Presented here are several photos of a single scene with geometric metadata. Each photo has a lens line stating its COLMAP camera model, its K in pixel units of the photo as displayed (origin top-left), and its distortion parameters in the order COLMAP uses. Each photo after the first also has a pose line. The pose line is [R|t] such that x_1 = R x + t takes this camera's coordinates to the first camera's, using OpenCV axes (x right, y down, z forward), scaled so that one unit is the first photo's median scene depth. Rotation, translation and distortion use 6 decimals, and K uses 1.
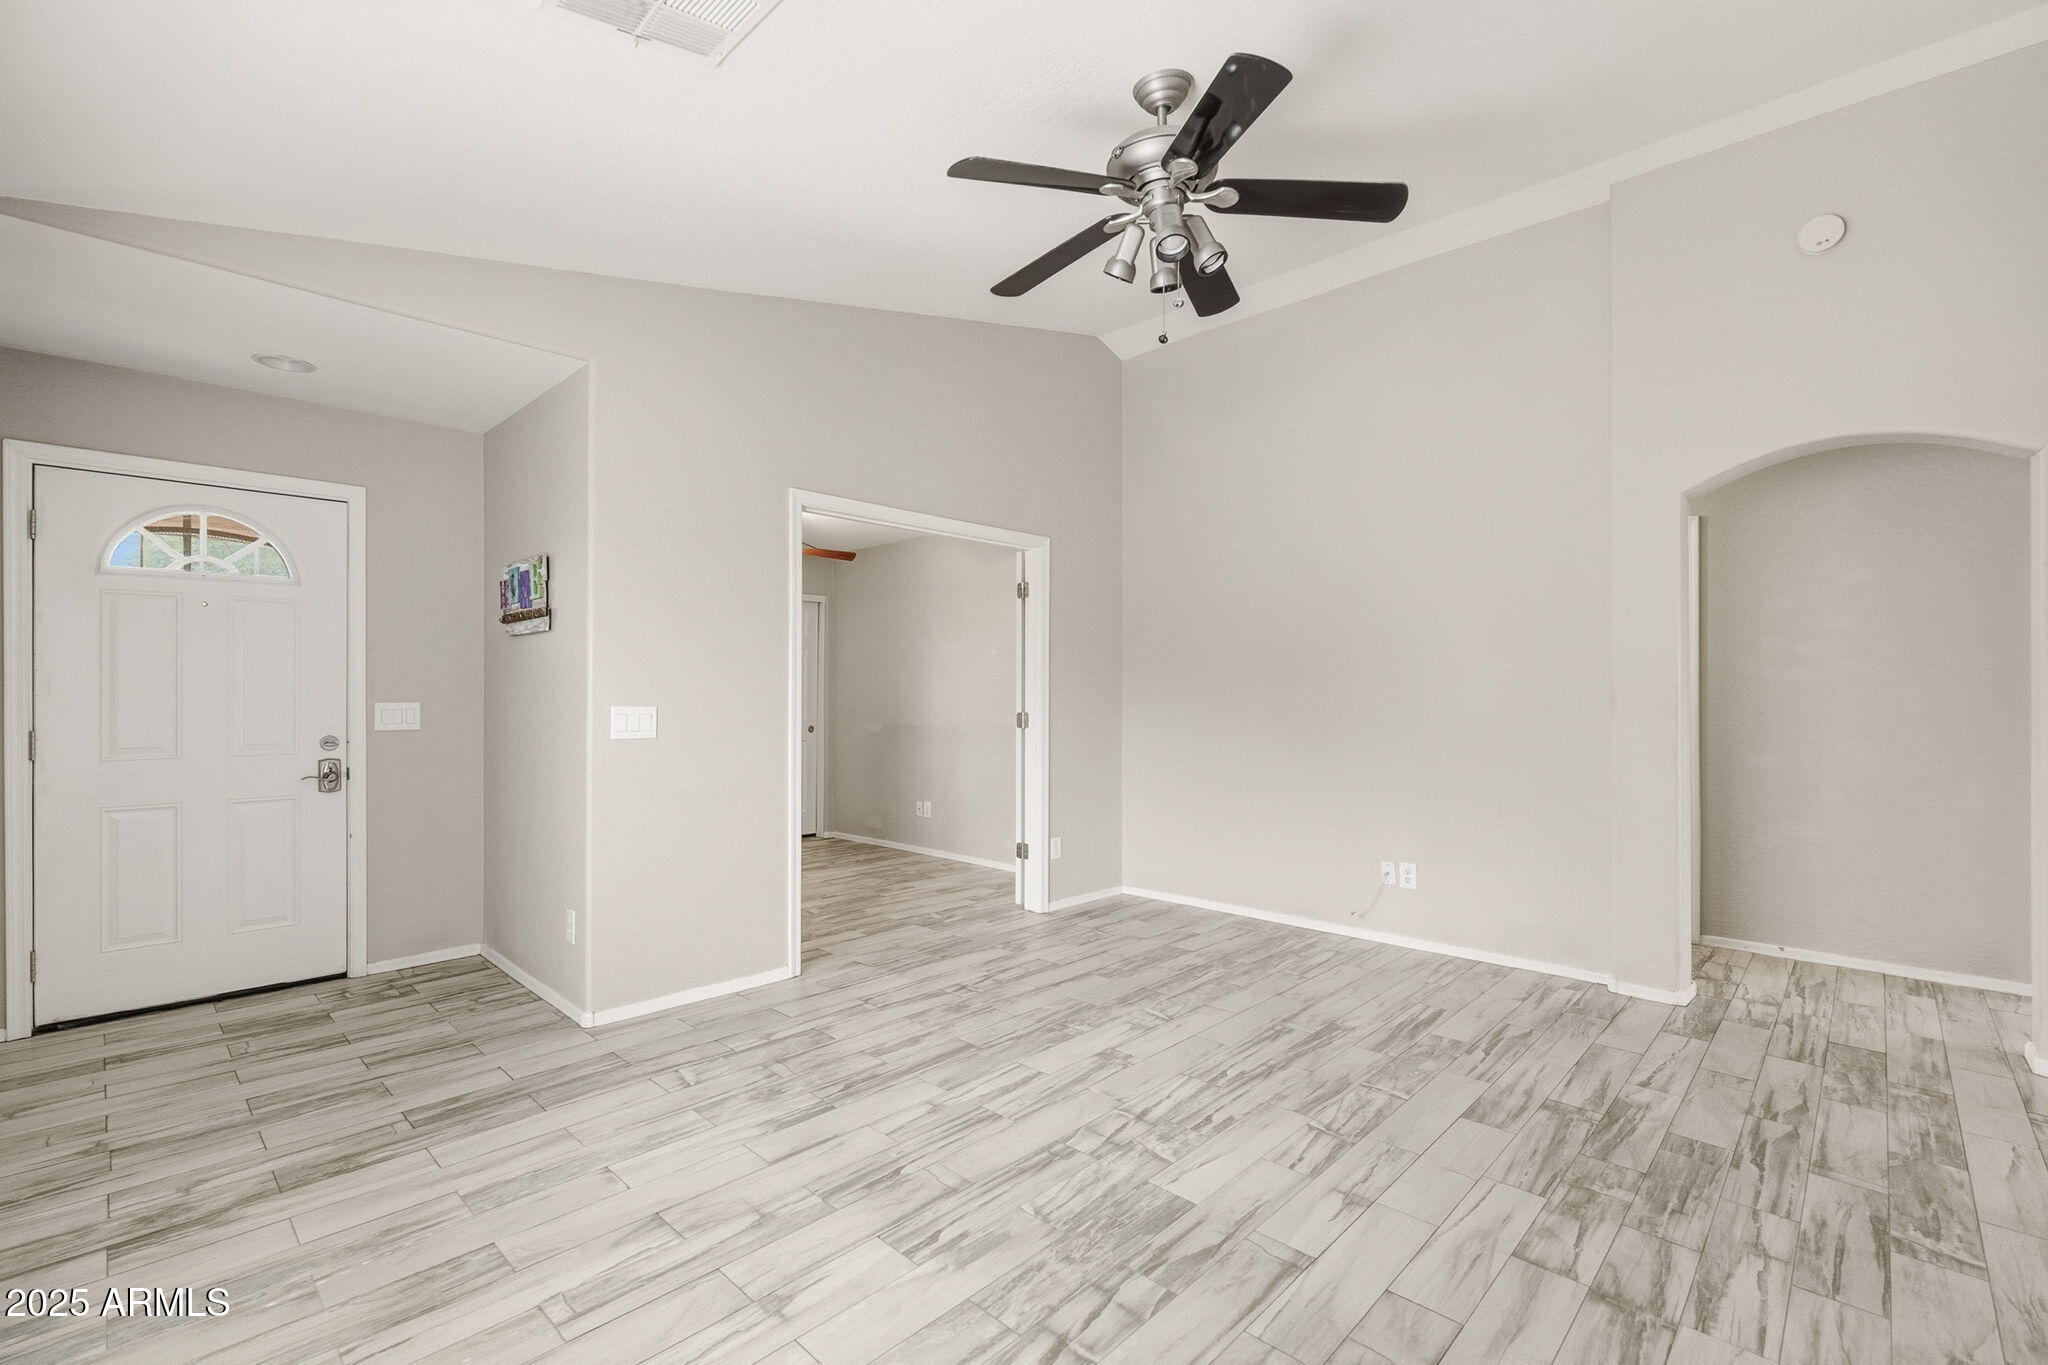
lens RADIAL K [[900.5, 0, 1023.0], [0, 900.5, 691.9], [0, 0, 1]] dist [-0.004407, 0.000178]
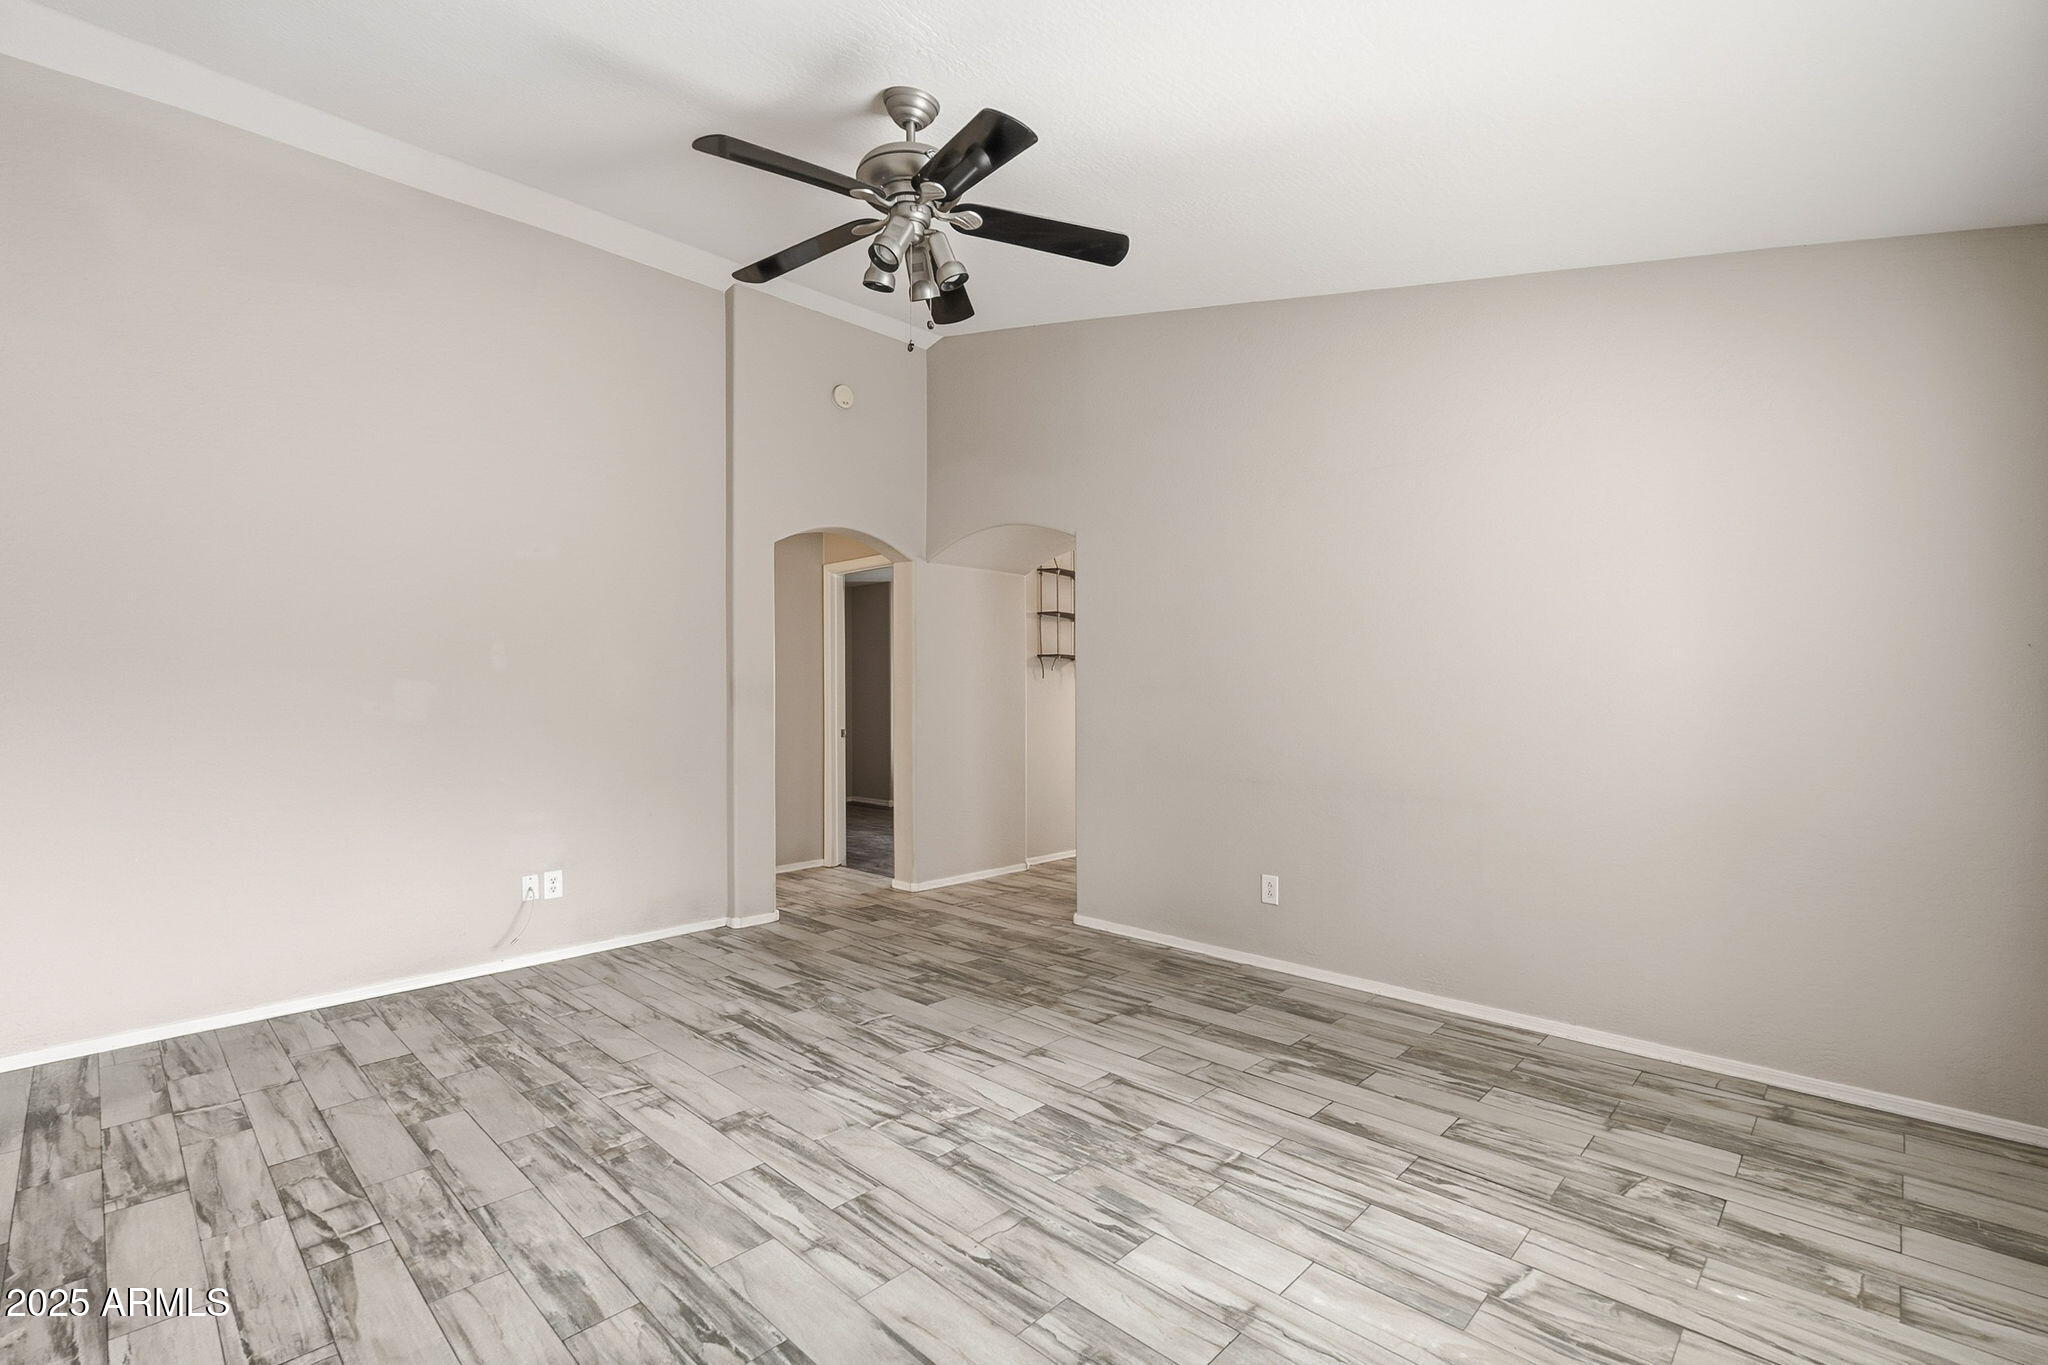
lens RADIAL K [[900.5, 0, 1023.0], [0, 900.5, 691.9], [0, 0, 1]] dist [-0.004407, 0.000178]
pose [[0.002625, -0.000147, 0.999997, -0.862114], [-0.001515, 0.999999, 0.000151, 0.000968], [-0.999995, -0.001515, 0.002624, 0.847334]]
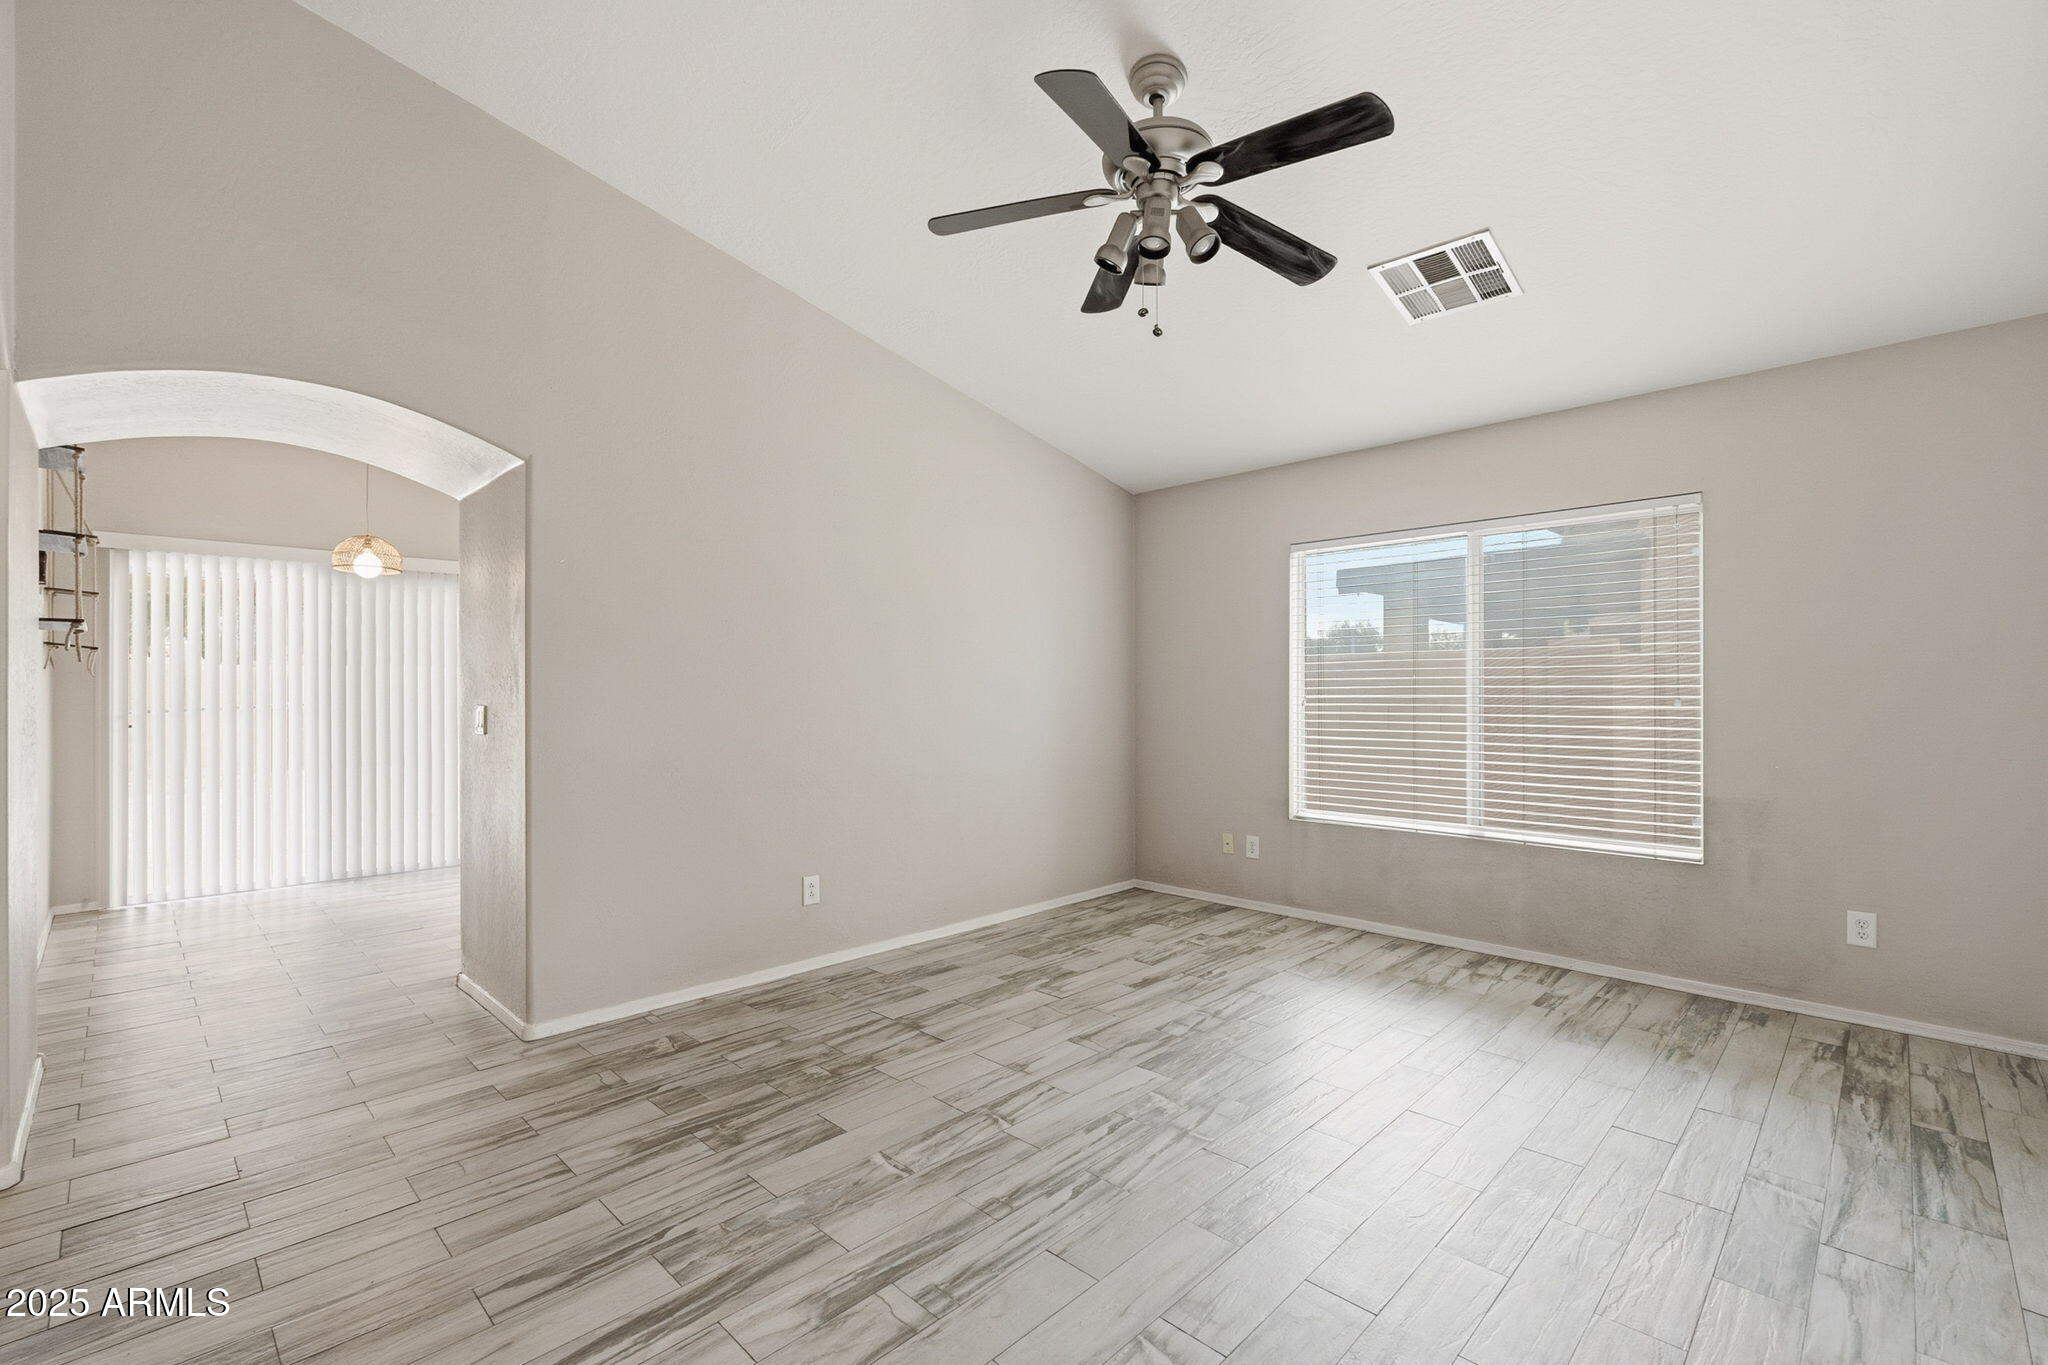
lens RADIAL K [[900.5, 0, 1023.0], [0, 900.5, 691.9], [0, 0, 1]] dist [-0.004407, 0.000178]
pose [[-0.999921, 0.000804, 0.012543, 0.286280], [0.000733, 0.999984, -0.005672, 0.010545], [-0.012548, -0.005663, -0.999905, 1.947693]]
